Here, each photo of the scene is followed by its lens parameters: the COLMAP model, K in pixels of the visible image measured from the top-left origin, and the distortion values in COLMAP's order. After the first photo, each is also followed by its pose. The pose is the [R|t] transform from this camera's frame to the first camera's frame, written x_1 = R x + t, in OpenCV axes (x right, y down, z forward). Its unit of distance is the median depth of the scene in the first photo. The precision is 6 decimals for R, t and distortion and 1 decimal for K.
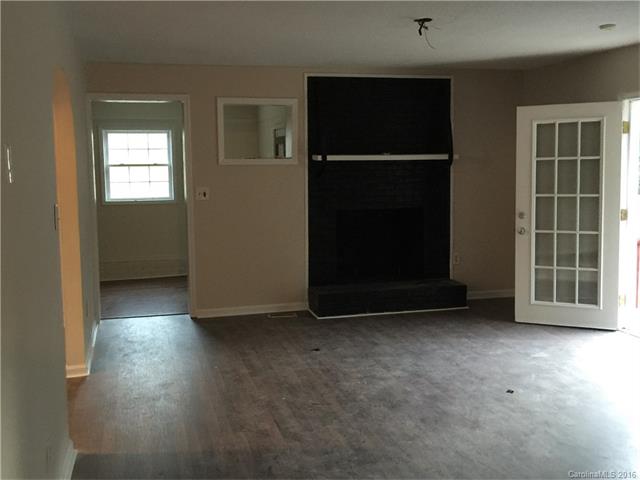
lens RADIAL K [[717.0, 0, 320.0], [0, 717.0, 240.0], [0, 0, 1]] dist [0.026483, 0.007684]
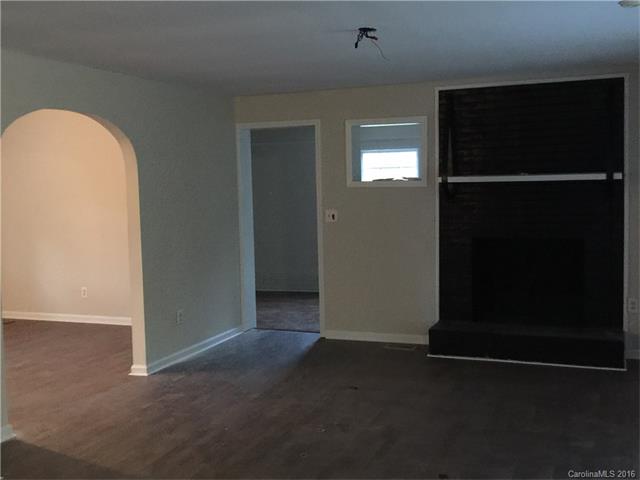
lens RADIAL K [[717.0, 0, 320.0], [0, 717.0, 240.0], [0, 0, 1]] dist [0.026483, 0.007684]
pose [[0.799839, 0.044571, -0.598558, 0.407351], [-0.051448, 0.998660, 0.005615, -0.033863], [0.598006, 0.026303, 0.801060, 0.174890]]
